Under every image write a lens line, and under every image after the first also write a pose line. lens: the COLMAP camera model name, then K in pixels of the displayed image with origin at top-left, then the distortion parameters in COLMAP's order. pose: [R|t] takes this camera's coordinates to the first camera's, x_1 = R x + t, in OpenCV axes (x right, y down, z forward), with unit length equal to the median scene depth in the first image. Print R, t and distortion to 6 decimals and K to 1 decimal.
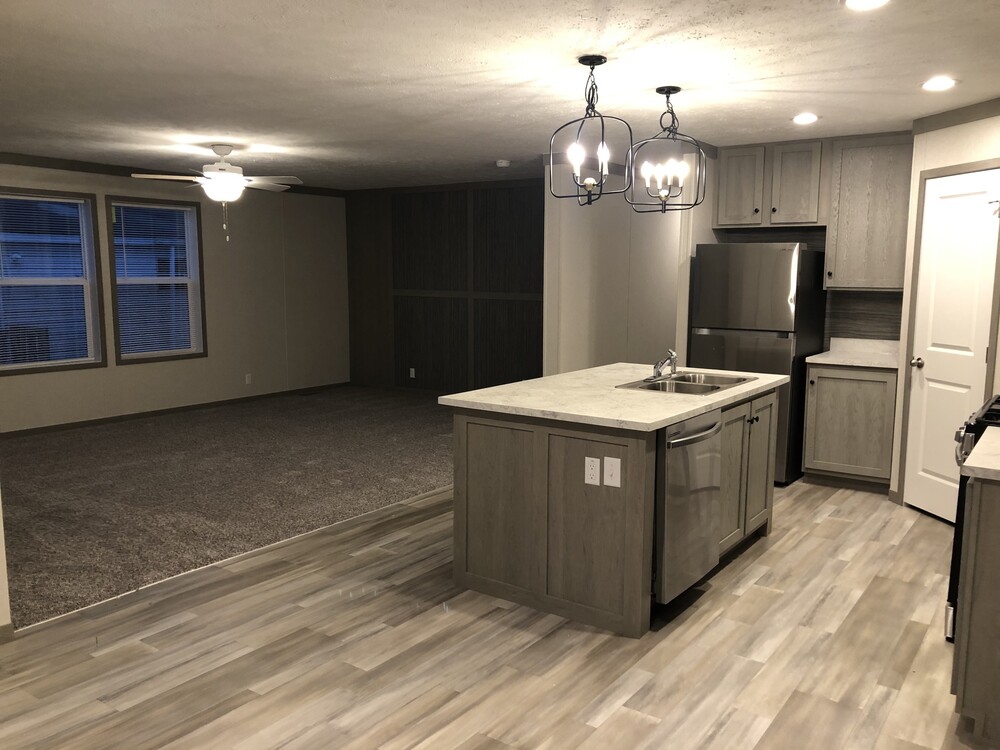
lens RADIAL K [[816.7, 0, 504.0], [0, 816.7, 374.4], [0, 0, 1]] dist [0.004066, -0.016897]
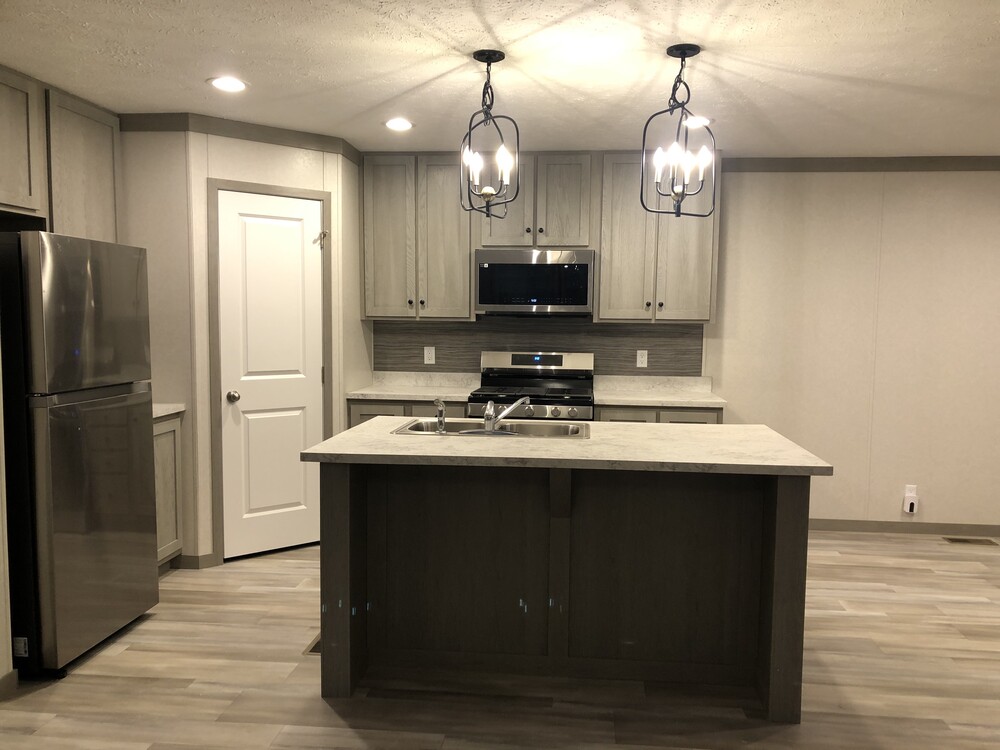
lens RADIAL K [[816.7, 0, 506.7], [0, 816.7, 381.6], [0, 0, 1]] dist [0.004066, -0.016897]
pose [[-0.497832, -0.067373, 0.864653, -0.443763], [0.100440, 0.985791, 0.134641, -0.130353], [-0.861438, 0.153874, -0.483991, 1.275919]]
